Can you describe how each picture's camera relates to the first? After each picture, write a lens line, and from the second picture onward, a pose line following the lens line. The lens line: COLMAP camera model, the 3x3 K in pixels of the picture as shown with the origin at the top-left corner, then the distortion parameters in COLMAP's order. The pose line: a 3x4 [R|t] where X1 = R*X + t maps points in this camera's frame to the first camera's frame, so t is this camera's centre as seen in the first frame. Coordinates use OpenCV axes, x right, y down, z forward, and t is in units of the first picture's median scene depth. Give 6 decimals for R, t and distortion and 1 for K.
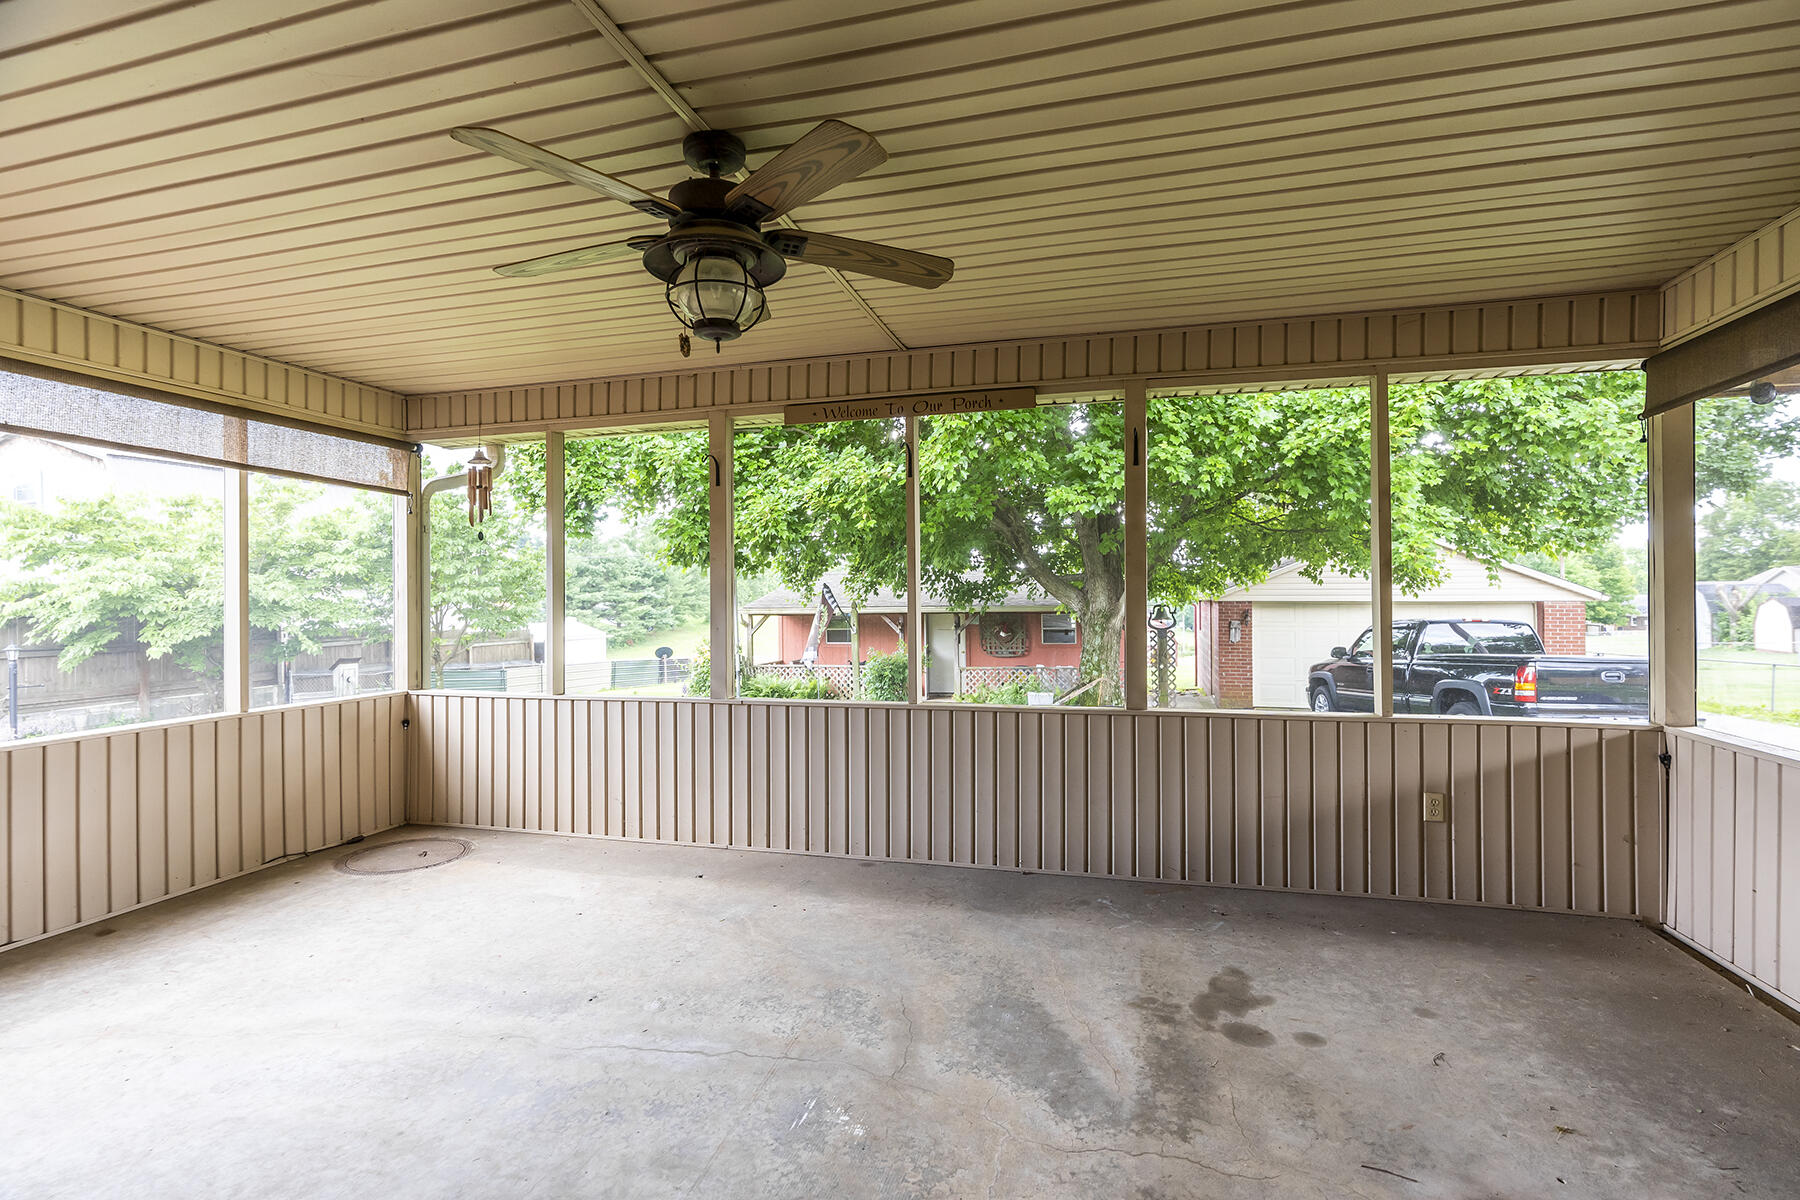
lens RADIAL K [[834.6, 0, 899.1], [0, 834.6, 598.1], [0, 0, 1]] dist [-0.001343, -0.000078]
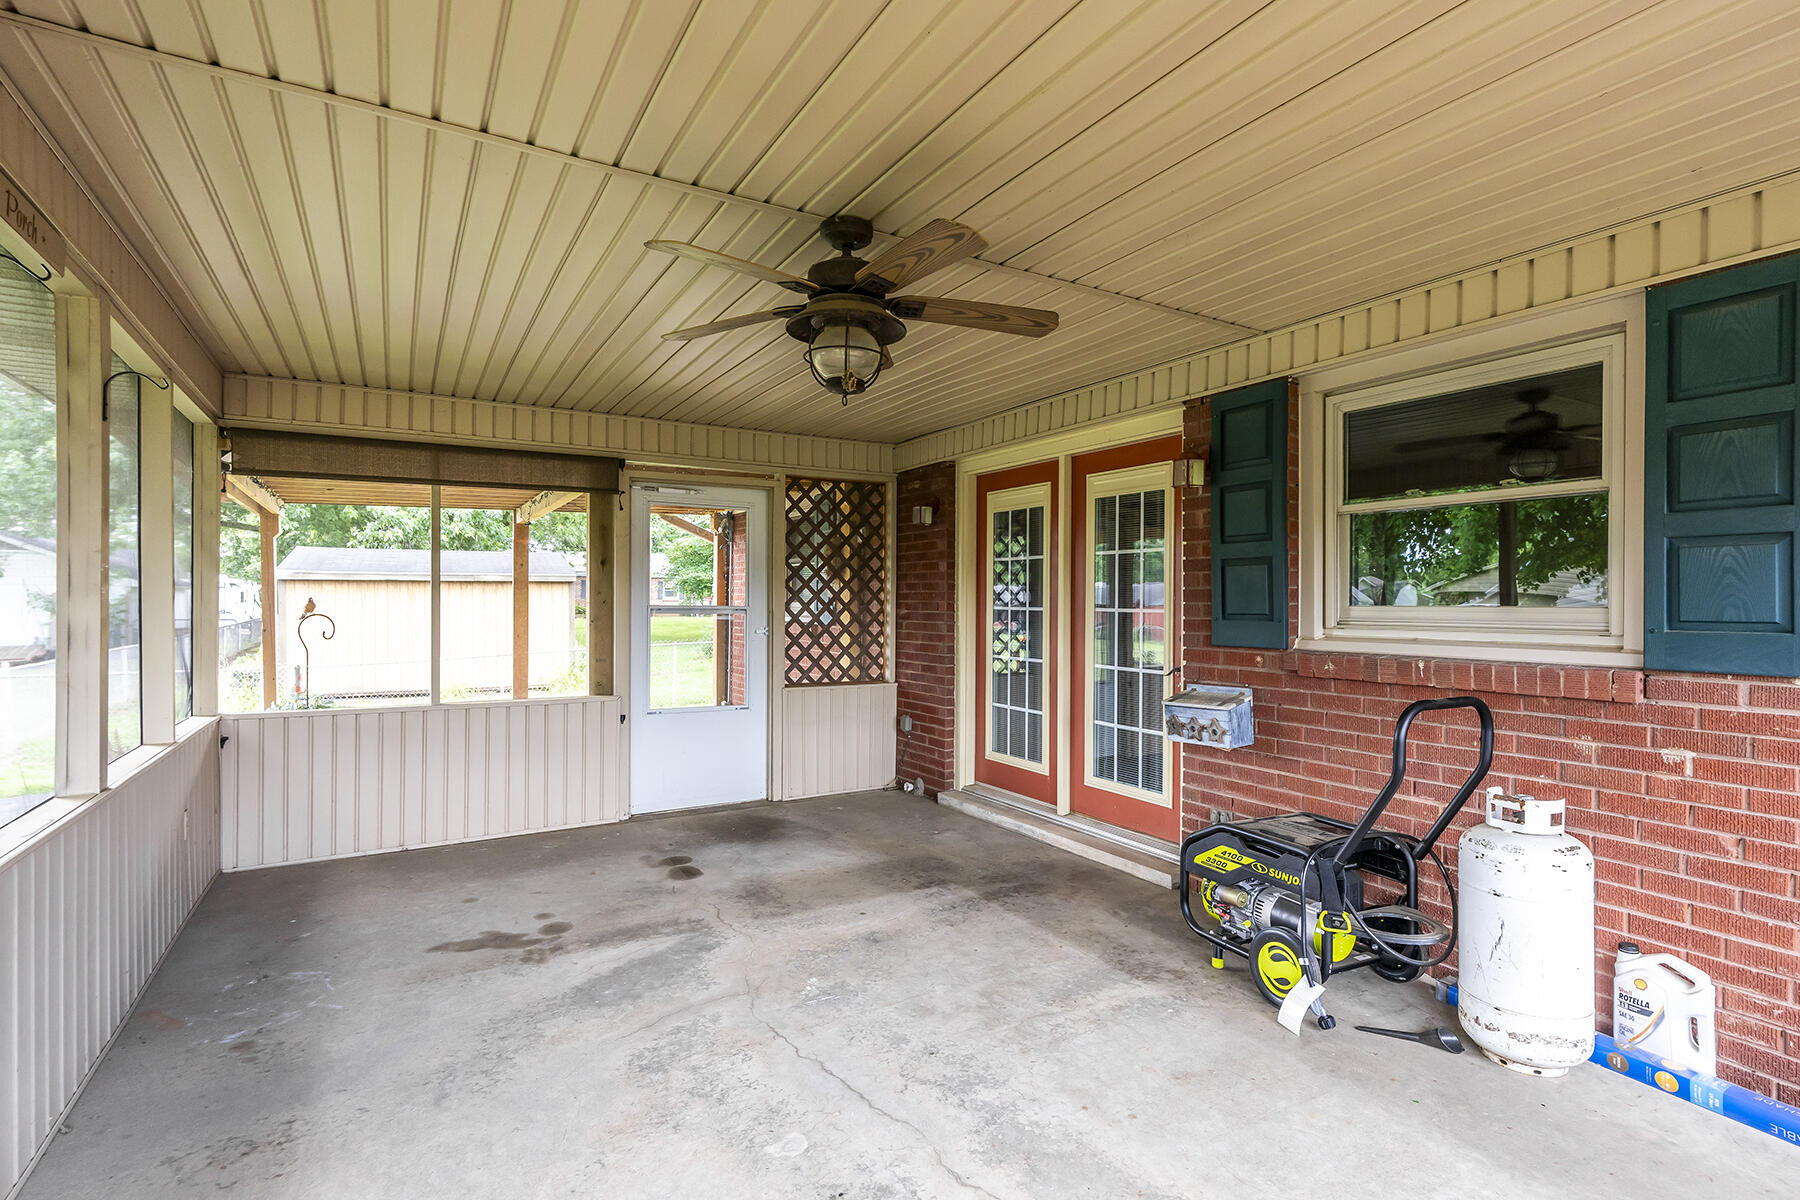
lens RADIAL K [[878.0, 0, 899.8], [0, 878.0, 603.2], [0, 0, 1]] dist [0.000953, 0.000227]
pose [[-0.717208, 0.004621, 0.696844, -0.974893], [0.005886, 0.999983, -0.000573, -0.014023], [-0.696834, 0.003690, -0.717223, 1.579556]]
